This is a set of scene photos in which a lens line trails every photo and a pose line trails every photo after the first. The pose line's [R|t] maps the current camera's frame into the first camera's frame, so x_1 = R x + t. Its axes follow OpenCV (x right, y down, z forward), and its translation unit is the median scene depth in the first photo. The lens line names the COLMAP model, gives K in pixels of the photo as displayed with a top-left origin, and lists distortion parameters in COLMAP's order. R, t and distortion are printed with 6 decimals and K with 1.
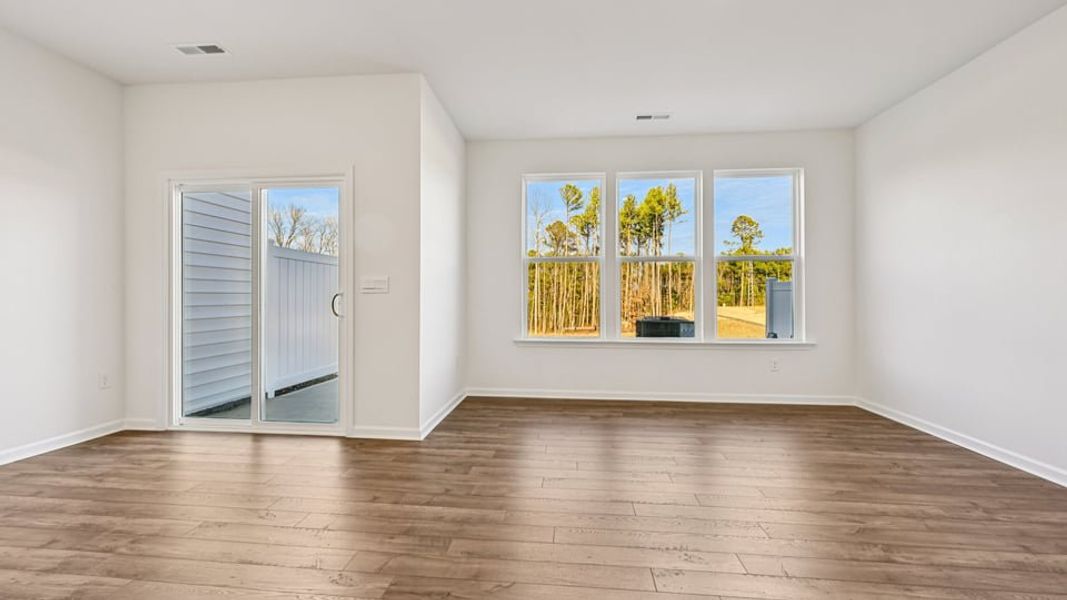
lens RADIAL K [[423.3, 0, 533.5], [0, 423.3, 300.0], [0, 0, 1]] dist [-0.003547, -0.000190]
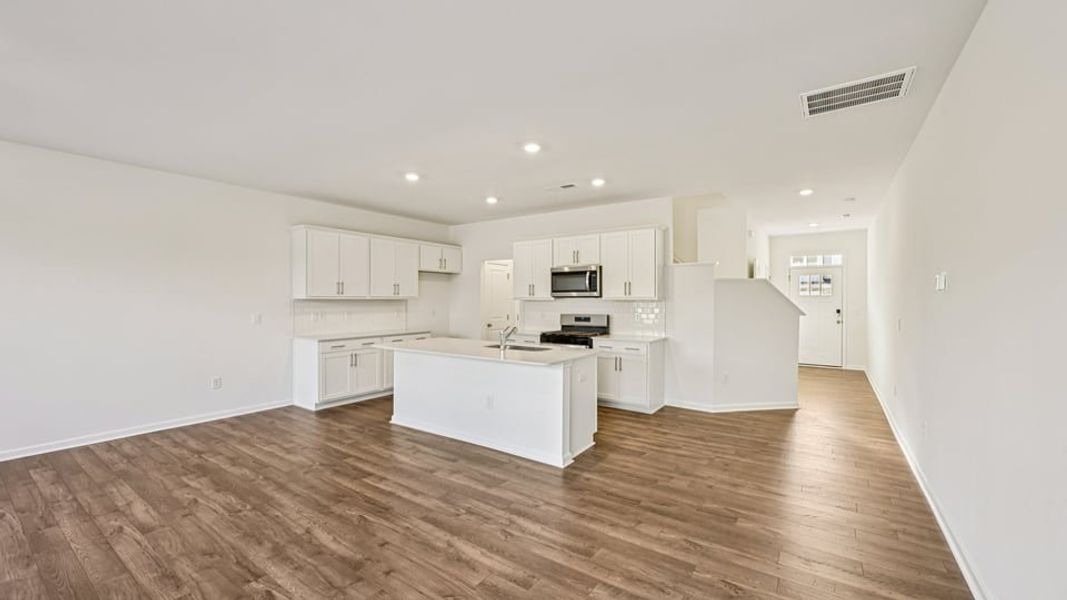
lens RADIAL K [[425.9, 0, 531.8], [0, 425.9, 306.2], [0, 0, 1]] dist [-0.001732, 0.000256]
pose [[-0.867595, -0.012438, 0.497116, -0.830984], [0.000231, 0.999677, 0.025416, -0.106502], [-0.497272, 0.022166, -0.867312, 0.803091]]
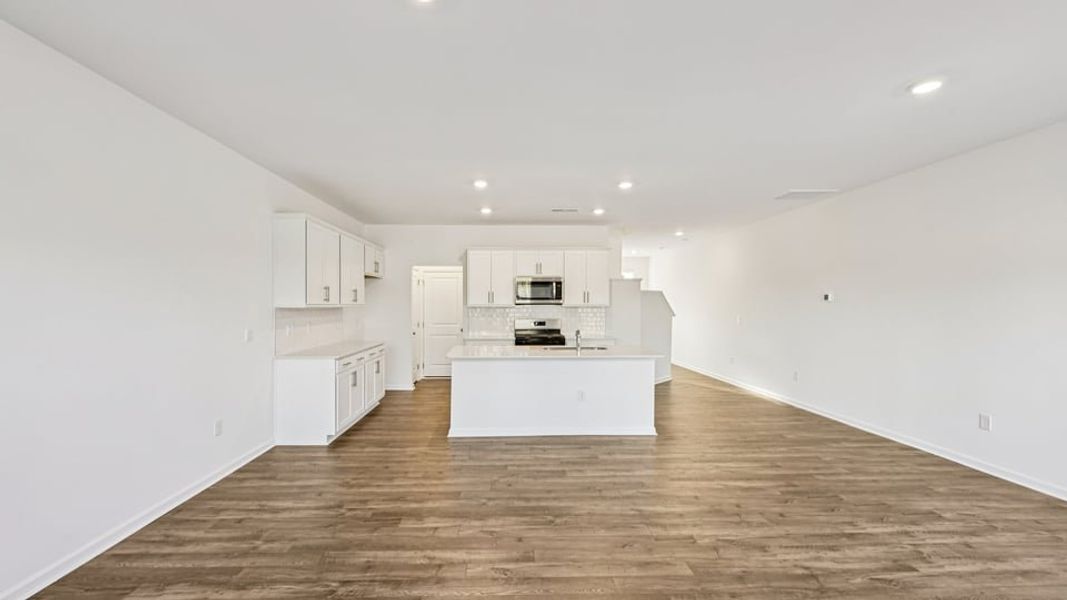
lens RADIAL K [[433.9, 0, 512.7], [0, 433.9, 305.7], [0, 0, 1]] dist [-0.001279, 0.000052]
pose [[-0.993561, -0.000930, -0.113291, 0.257165], [-0.002245, 0.999932, 0.011478, -0.114745], [0.113272, 0.011658, -0.993496, 1.206574]]
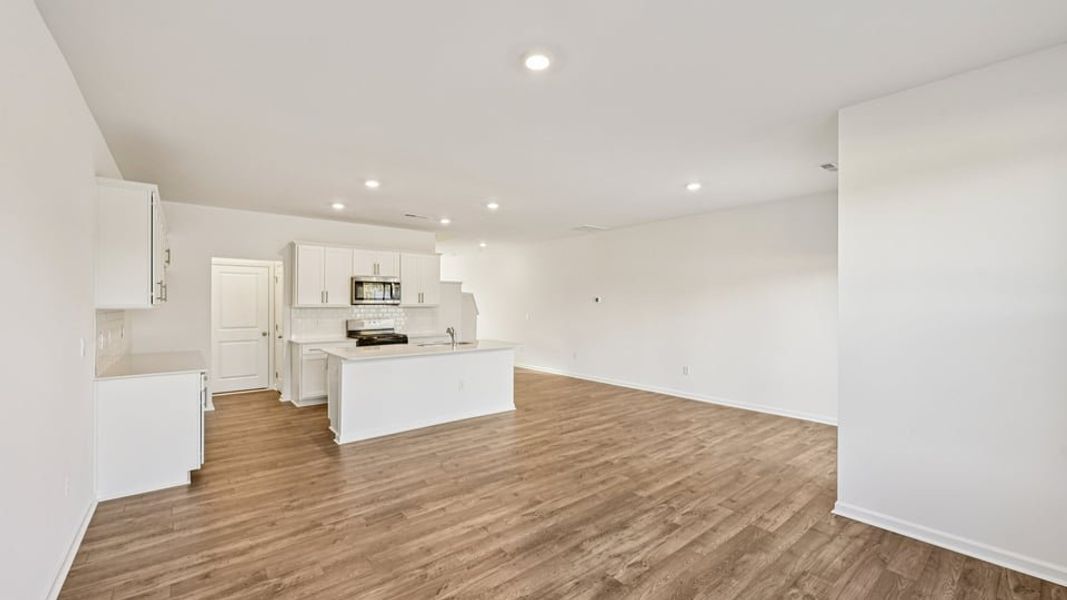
lens RADIAL K [[425.9, 0, 531.8], [0, 425.9, 306.2], [0, 0, 1]] dist [-0.001732, 0.000256]
pose [[-0.710610, 0.001217, -0.703585, 0.803726], [-0.006930, 0.999938, 0.008729, -0.113270], [0.703552, 0.011079, -0.710558, 1.131695]]
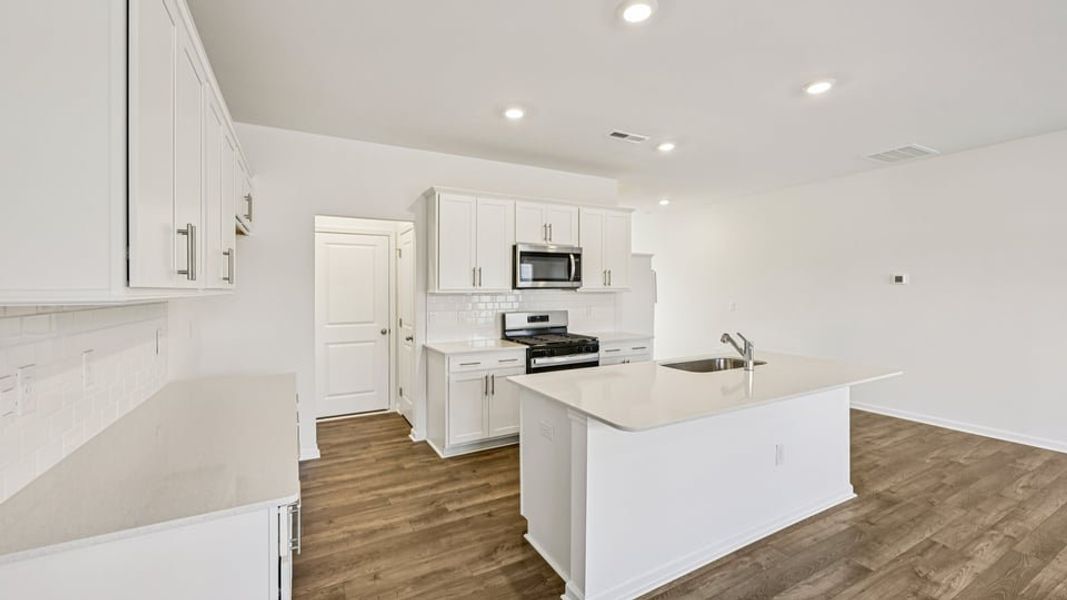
lens RADIAL K [[432.3, 0, 523.4], [0, 432.3, 292.7], [0, 0, 1]] dist [-0.000008, -0.000194]
pose [[-0.831819, 0.008829, -0.554977, 0.684597], [-0.001972, 0.999820, 0.018862, -0.110506], [0.555044, 0.016784, -0.831652, 0.205964]]
